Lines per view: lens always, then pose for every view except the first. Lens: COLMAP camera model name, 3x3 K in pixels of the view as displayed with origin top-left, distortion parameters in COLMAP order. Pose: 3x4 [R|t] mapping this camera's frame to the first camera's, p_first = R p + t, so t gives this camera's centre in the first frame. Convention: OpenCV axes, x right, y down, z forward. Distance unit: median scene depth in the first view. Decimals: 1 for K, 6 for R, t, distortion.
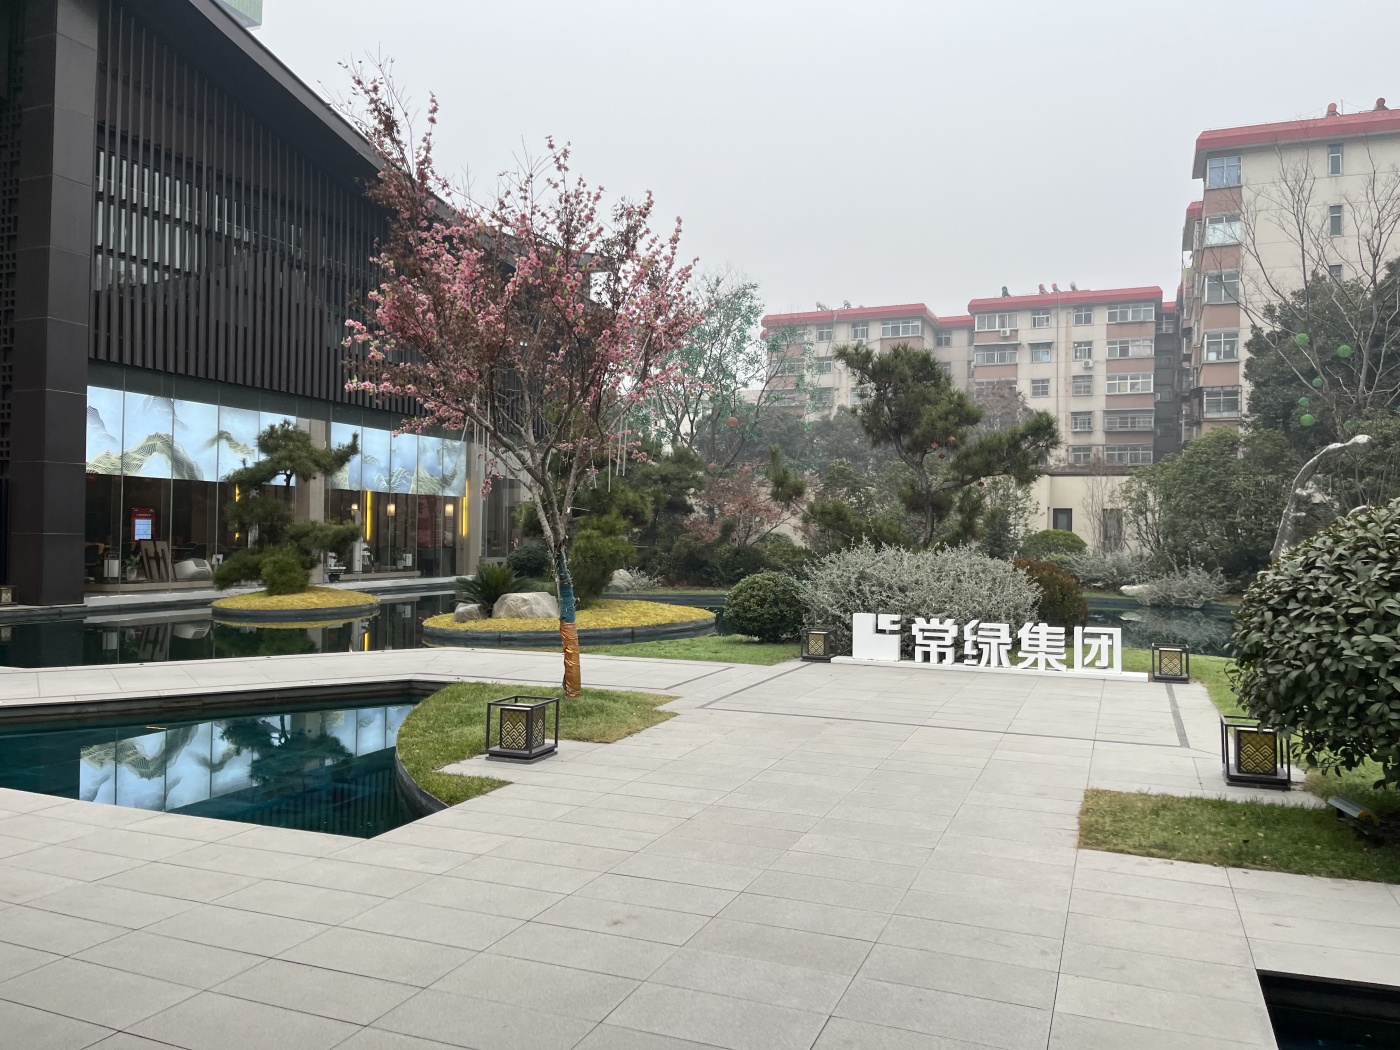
lens RADIAL K [[1072.6, 0, 698.9], [0, 1072.6, 523.2], [0, 0, 1]] dist [-0.039828, -0.031297]
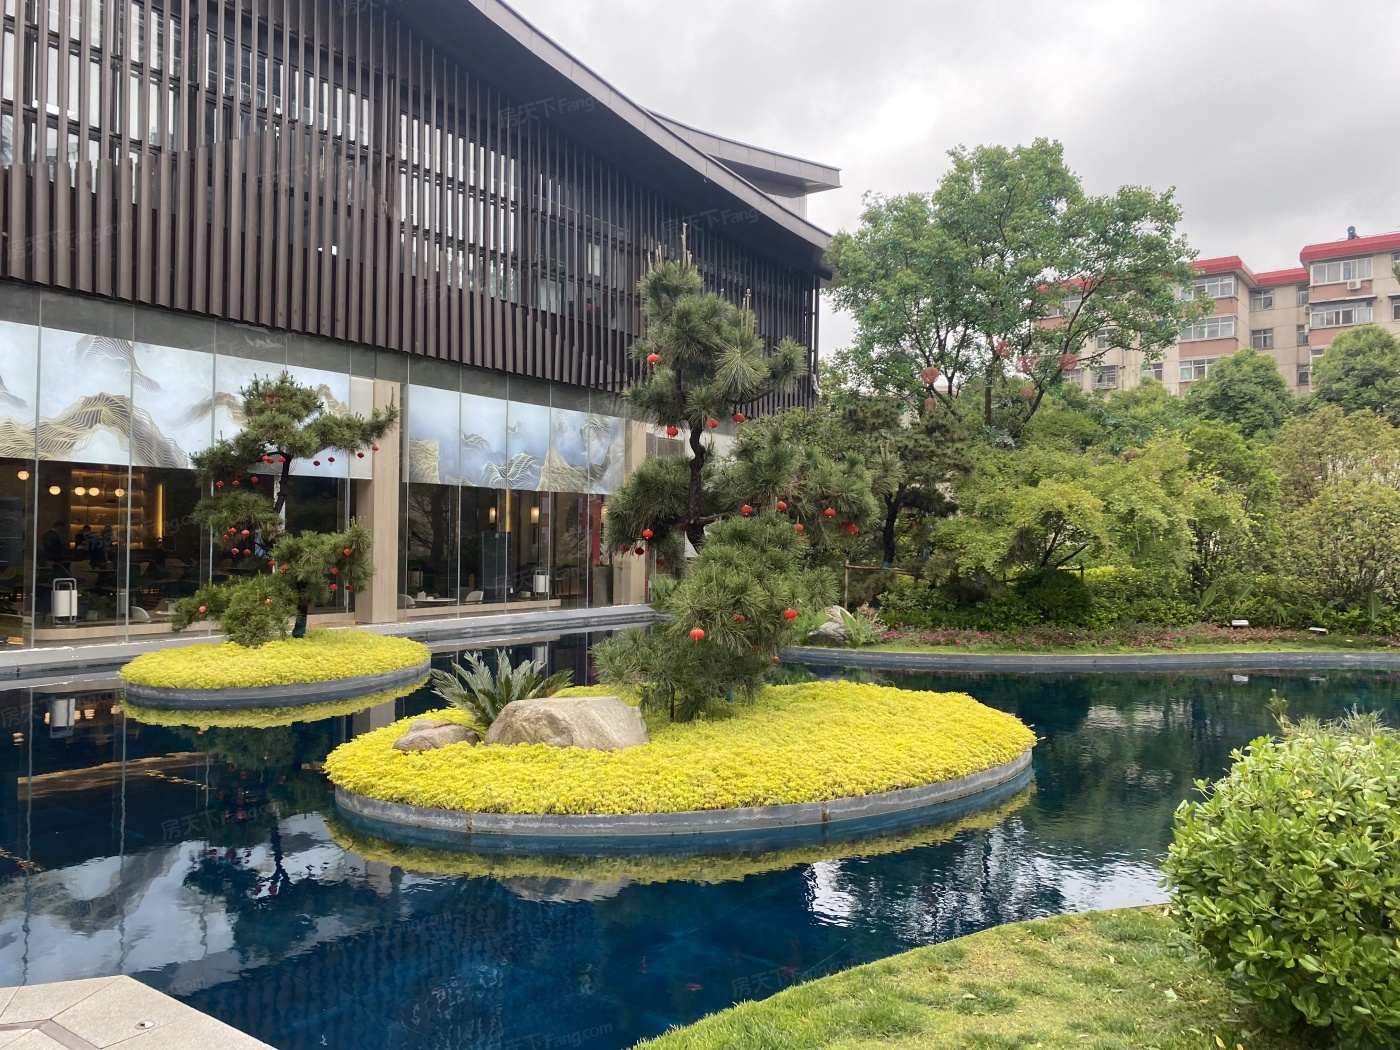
lens RADIAL K [[1071.3, 0, 705.1], [0, 1071.3, 518.3], [0, 0, 1]] dist [0.003056, 0.000421]
pose [[0.975617, -0.007690, -0.219345, -0.009879], [0.004734, 0.999891, -0.014000, 0.000948], [0.219429, 0.012620, 0.975547, 0.352001]]
